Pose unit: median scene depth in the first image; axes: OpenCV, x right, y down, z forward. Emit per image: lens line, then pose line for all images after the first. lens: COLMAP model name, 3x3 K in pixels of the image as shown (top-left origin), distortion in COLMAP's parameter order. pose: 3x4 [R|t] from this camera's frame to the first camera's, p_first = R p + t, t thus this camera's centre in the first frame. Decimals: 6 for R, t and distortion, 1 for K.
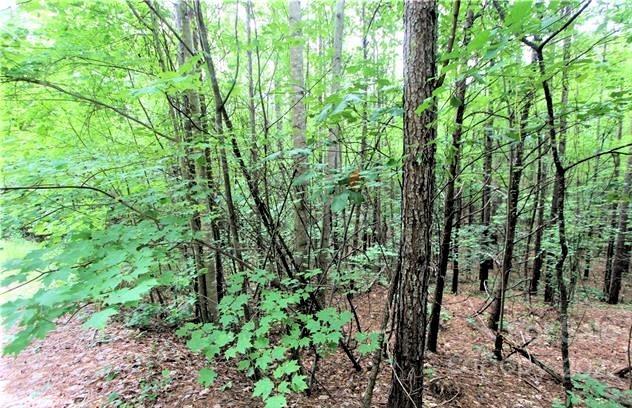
lens RADIAL K [[301.3, 0, 316.3], [0, 301.3, 207.6], [0, 0, 1]] dist [-0.001343, 0.000009]
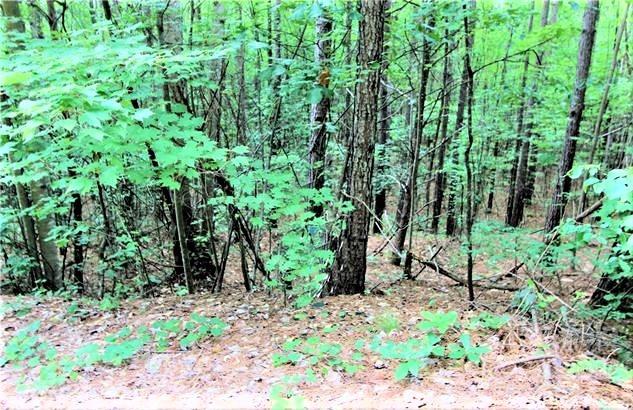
lens RADIAL K [[507.9, 0, 316.5], [0, 507.9, 205.0], [0, 0, 1]] dist [-0.000826, 0.000314]
pose [[0.921221, -0.073740, 0.381987, -0.235608], [0.013785, 0.987443, 0.157375, 0.030220], [-0.388795, -0.139712, 0.910670, -0.283402]]
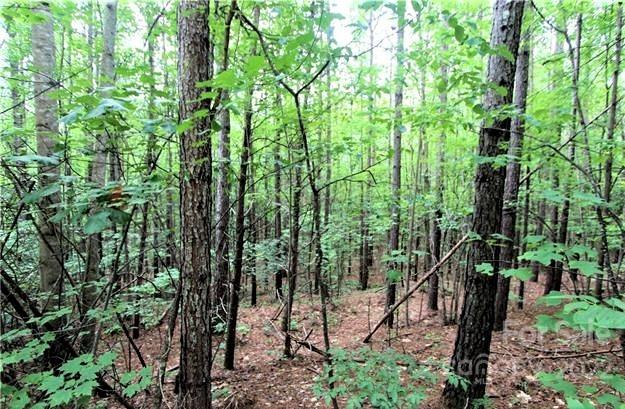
lens RADIAL K [[304.6, 0, 327.2], [0, 304.6, 207.0], [0, 0, 1]] dist [-0.005692, -0.000842]
pose [[0.787334, -0.006675, 0.616491, 0.021040], [0.044537, 0.997945, -0.046074, 0.002040], [-0.614916, 0.063732, 0.786013, -0.021258]]
